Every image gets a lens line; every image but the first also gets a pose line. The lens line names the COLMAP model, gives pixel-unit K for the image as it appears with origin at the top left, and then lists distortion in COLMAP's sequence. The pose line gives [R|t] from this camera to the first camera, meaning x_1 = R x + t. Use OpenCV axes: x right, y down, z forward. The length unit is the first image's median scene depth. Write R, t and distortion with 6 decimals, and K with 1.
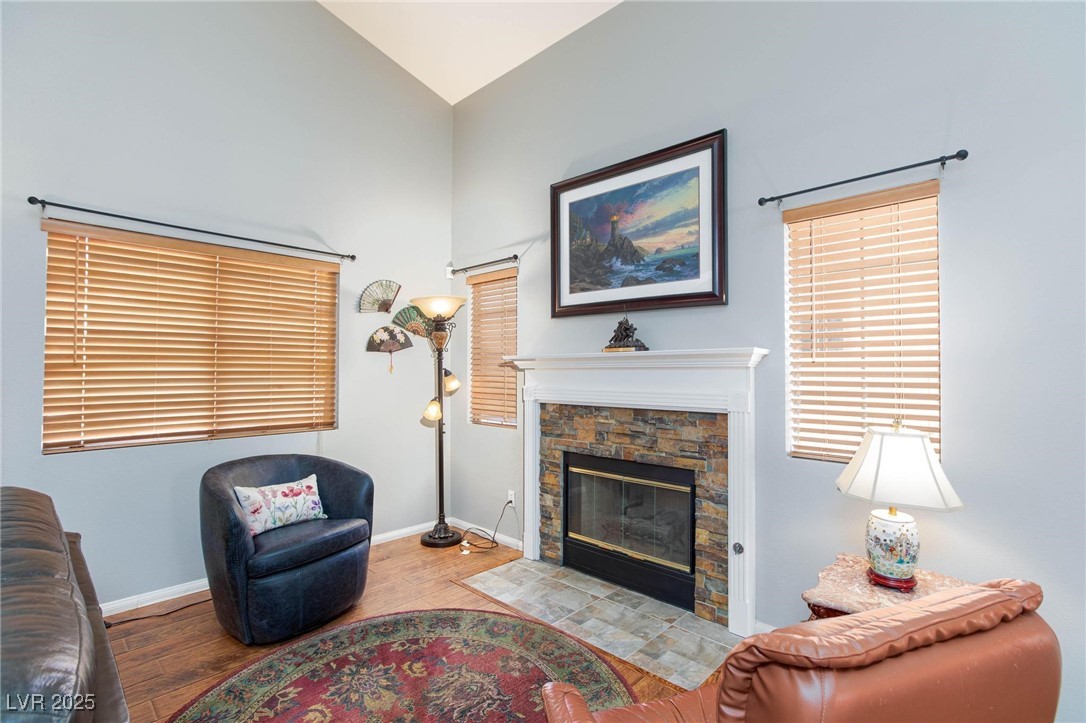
lens RADIAL K [[496.0, 0, 540.4], [0, 496.0, 356.7], [0, 0, 1]] dist [-0.020889, 0.011493]
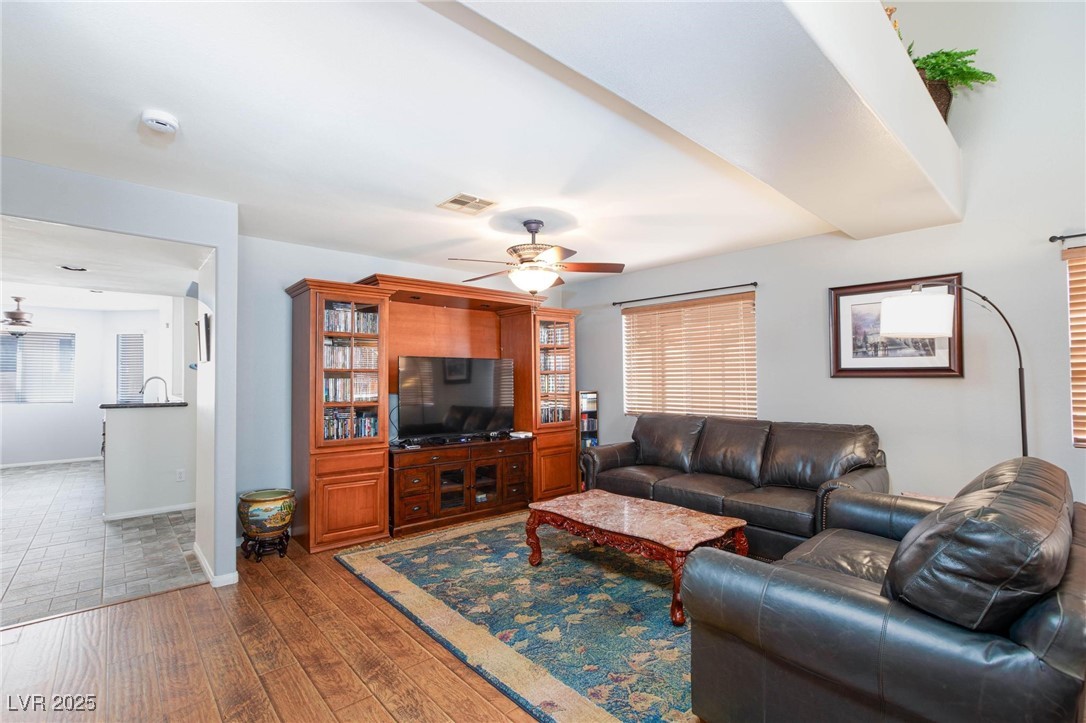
lens RADIAL K [[496.0, 0, 538.8], [0, 496.0, 370.9], [0, 0, 1]] dist [-0.020889, 0.011493]
pose [[-0.086907, -0.015097, -0.996102, 0.249438], [0.036417, 0.999169, -0.018321, -0.008918], [0.995551, -0.037867, -0.086285, -0.157850]]
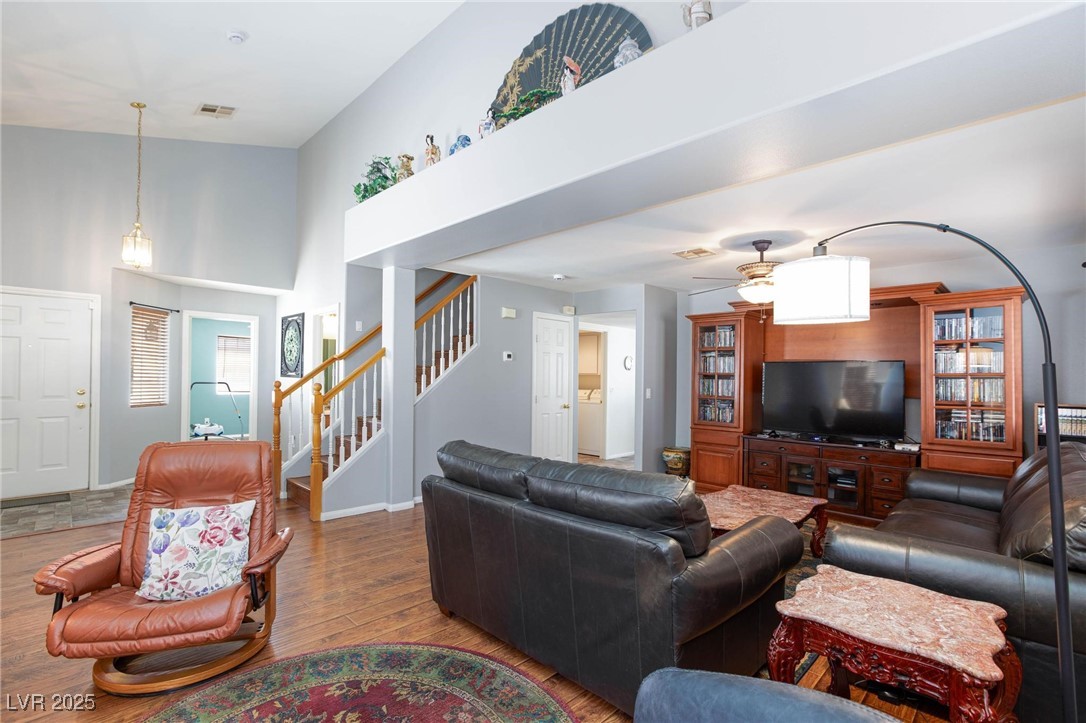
lens RADIAL K [[496.0, 0, 541.1], [0, 496.0, 372.7], [0, 0, 1]] dist [-0.020889, 0.011493]
pose [[-0.999581, -0.014075, 0.025276, -0.394711], [-0.015135, 0.998992, -0.042258, 0.033250], [-0.024656, -0.042623, -0.998787, 1.113539]]
